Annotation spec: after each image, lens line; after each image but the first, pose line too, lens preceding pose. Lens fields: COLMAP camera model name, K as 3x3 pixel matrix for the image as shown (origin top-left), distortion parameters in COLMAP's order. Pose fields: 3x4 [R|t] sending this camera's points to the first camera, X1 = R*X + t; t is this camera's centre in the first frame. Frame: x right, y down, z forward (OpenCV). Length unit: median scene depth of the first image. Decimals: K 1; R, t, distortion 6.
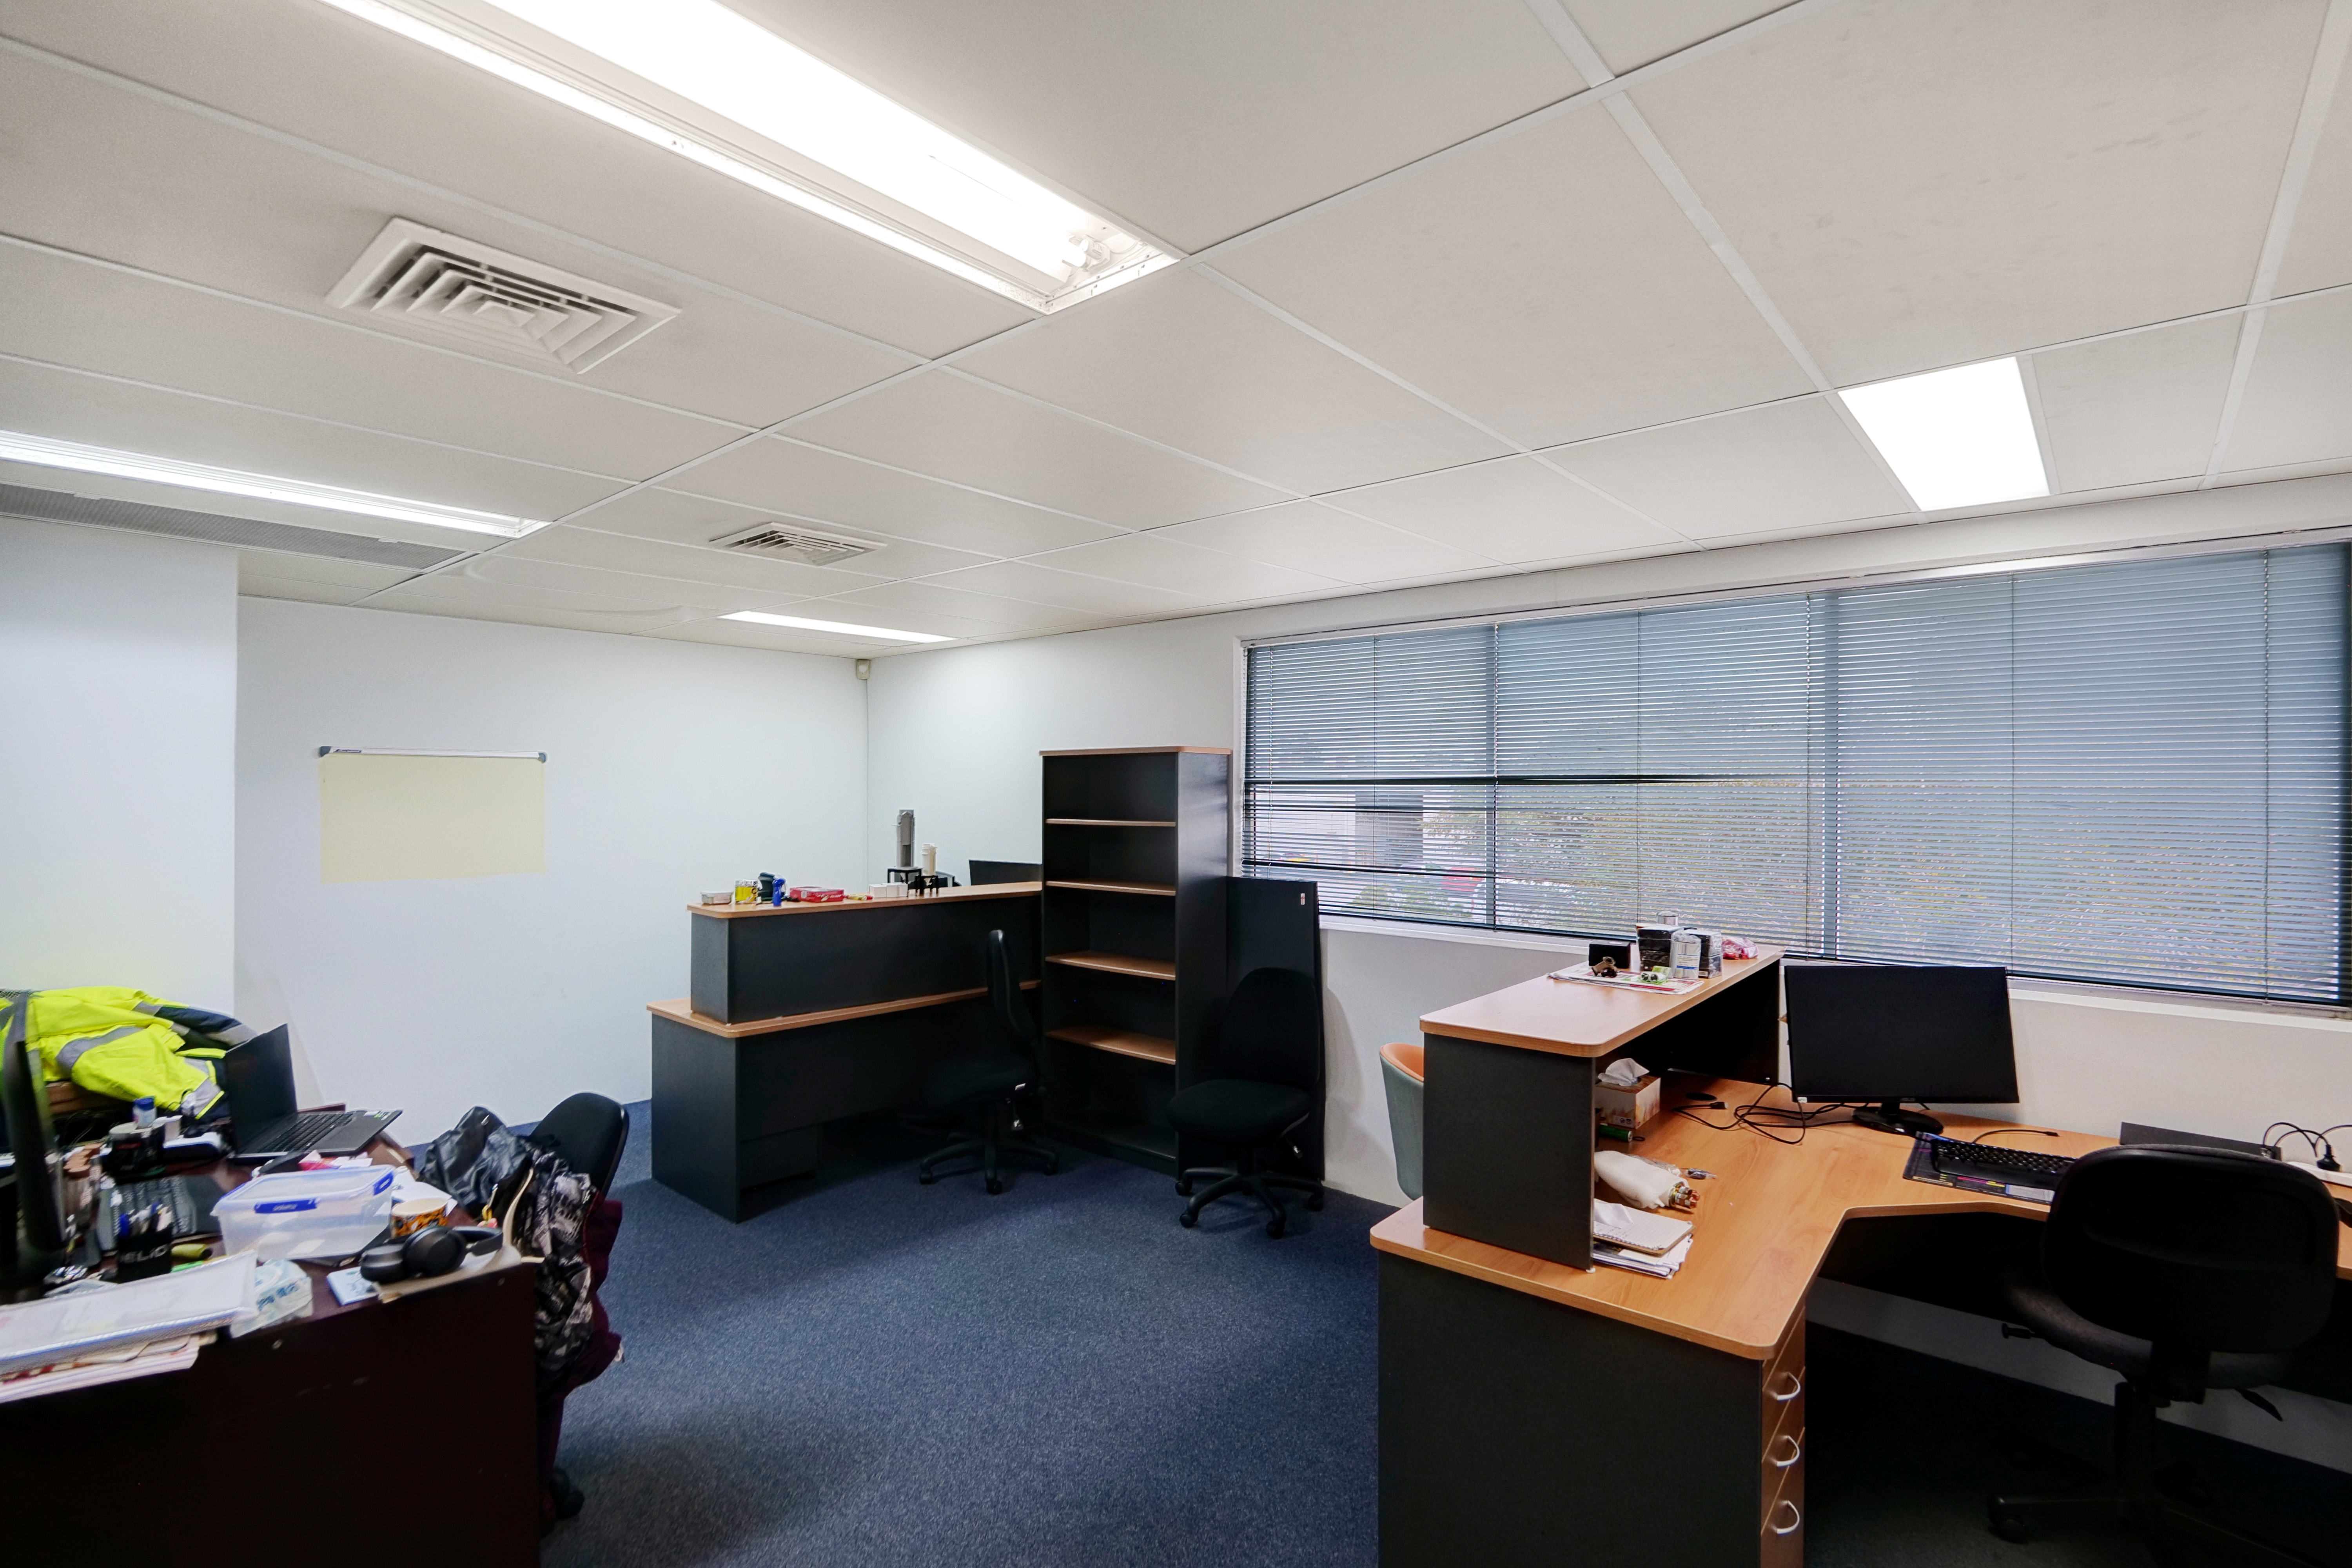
lens RADIAL K [[1119.0, 0, 1170.3], [0, 1119.0, 780.0], [0, 0, 1]] dist [-0.022634, 0.005462]
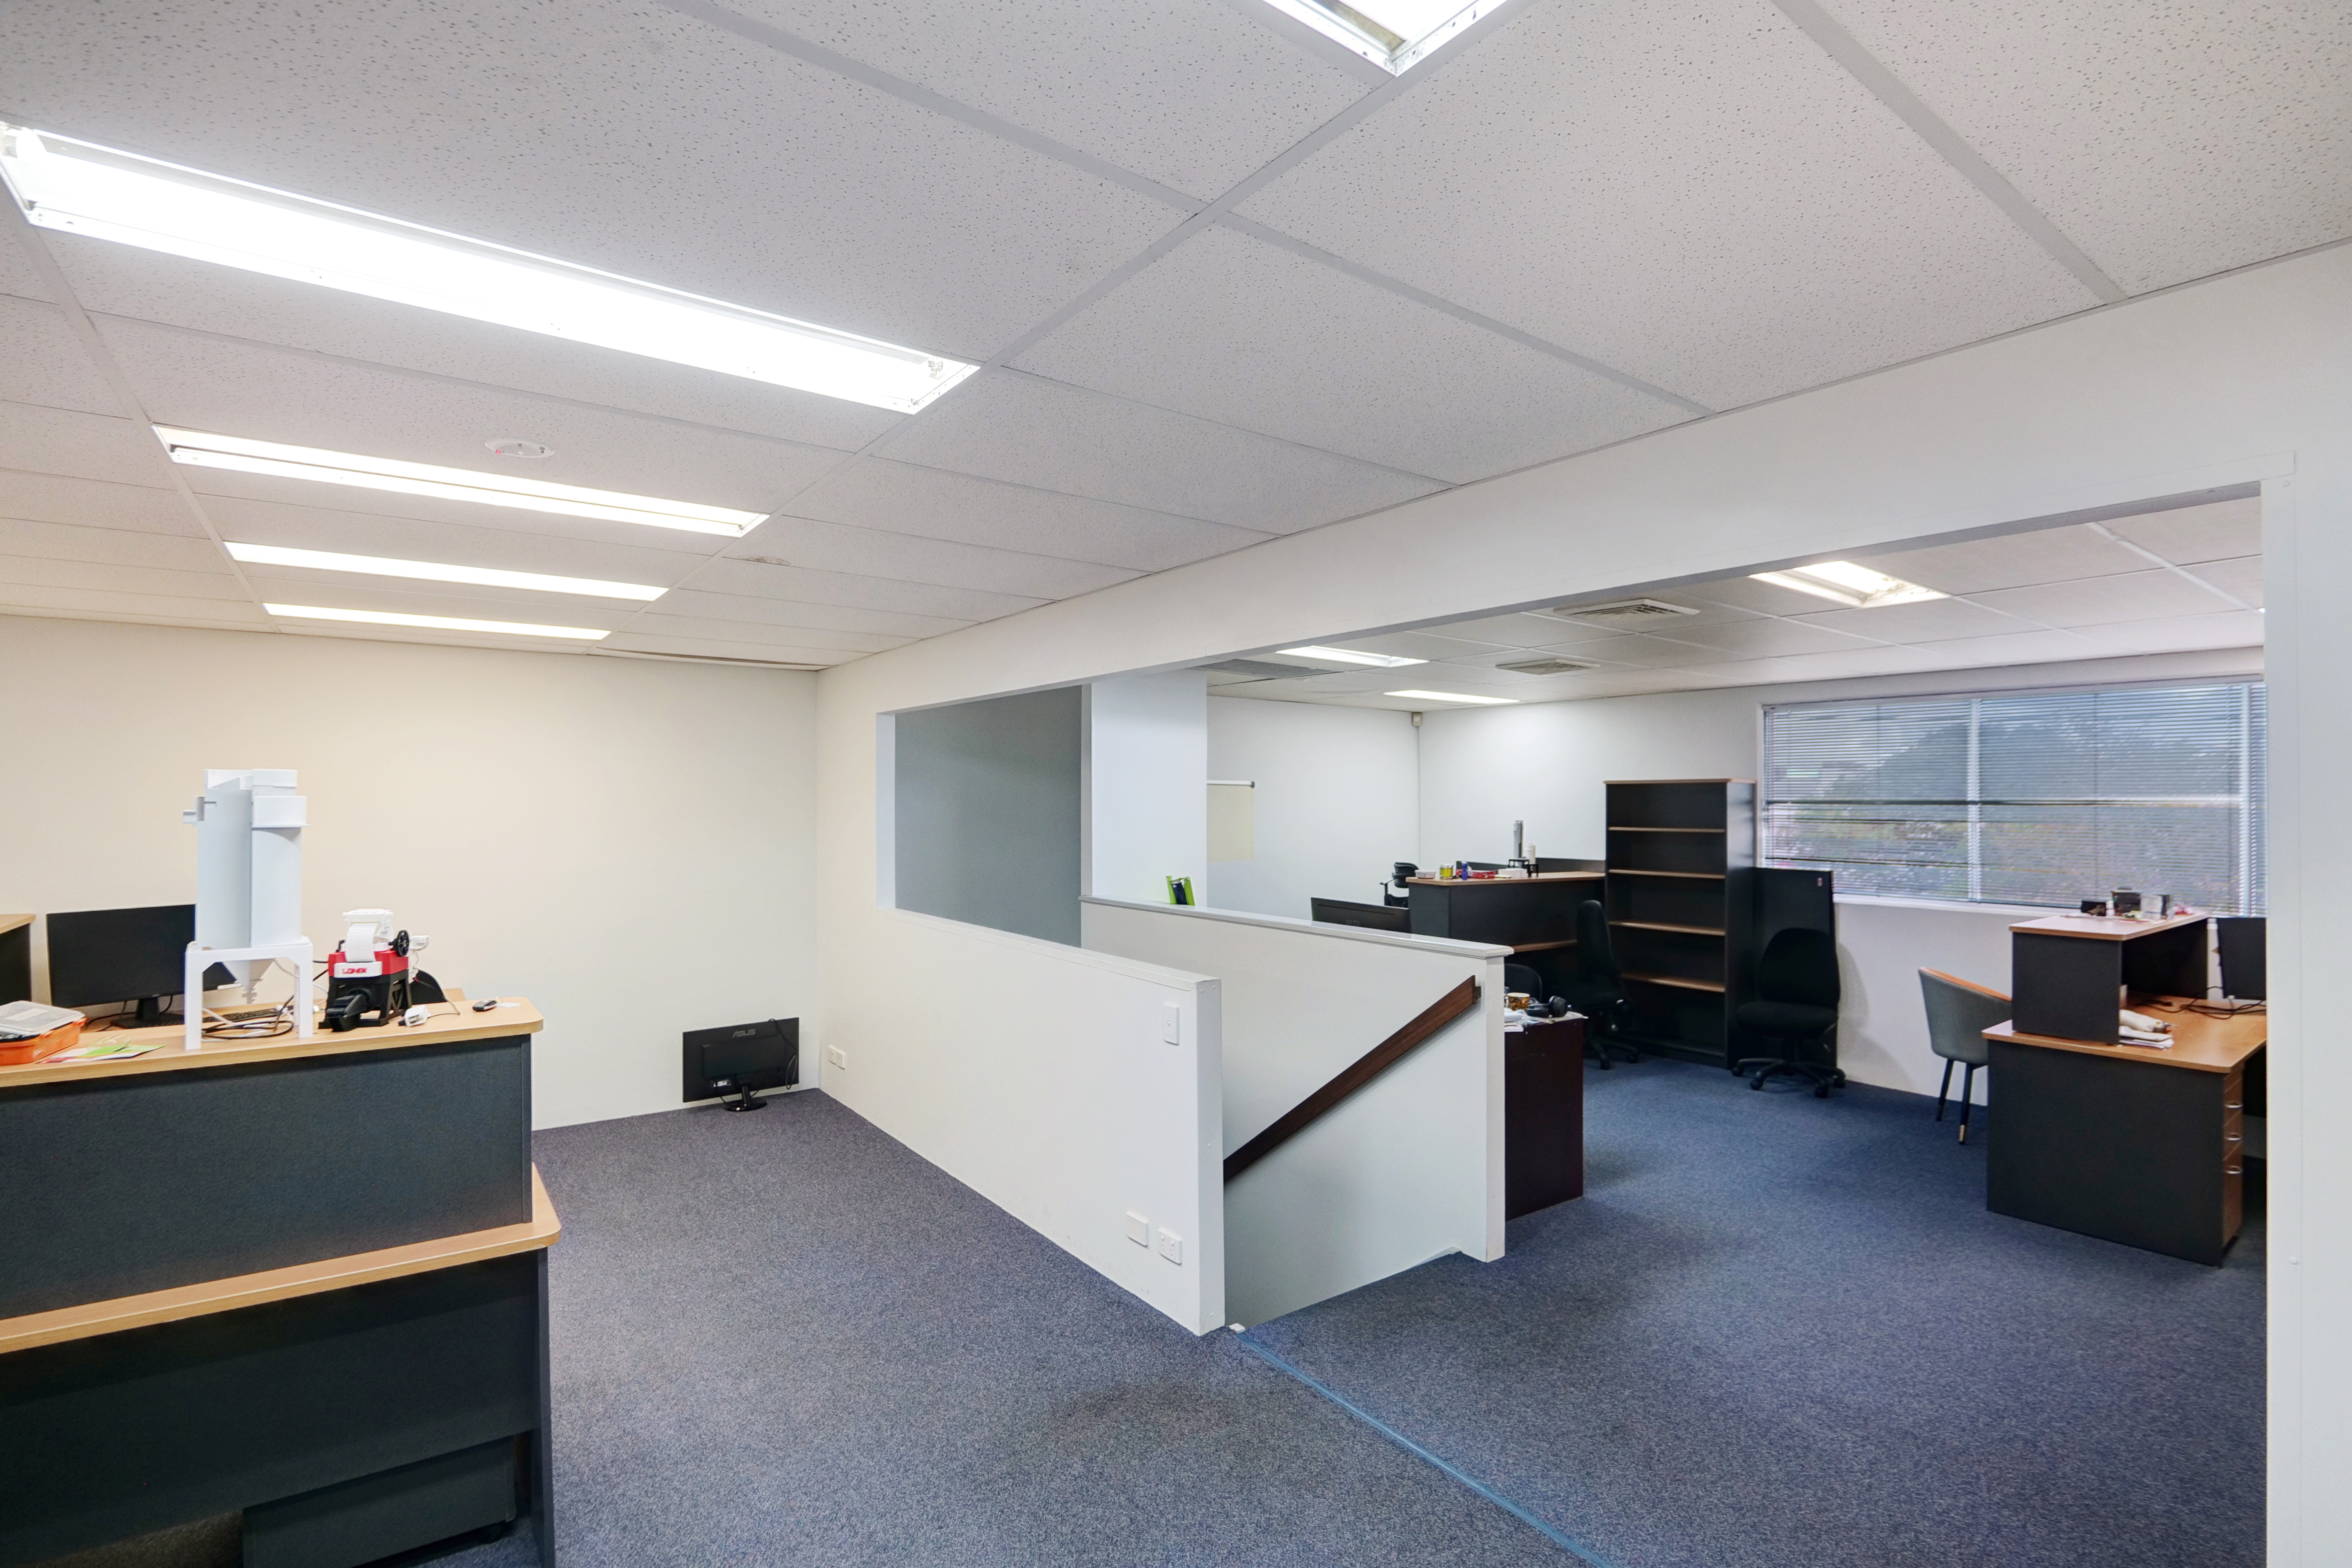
lens RADIAL K [[1108.4, 0, 1172.7], [0, 1108.4, 793.4], [0, 0, 1]] dist [-0.031016, 0.011119]
pose [[0.975063, 0.001144, -0.221926, -0.390630], [-0.001940, 0.999992, -0.003369, -0.003997], [0.221920, 0.003716, 0.975058, -0.597082]]
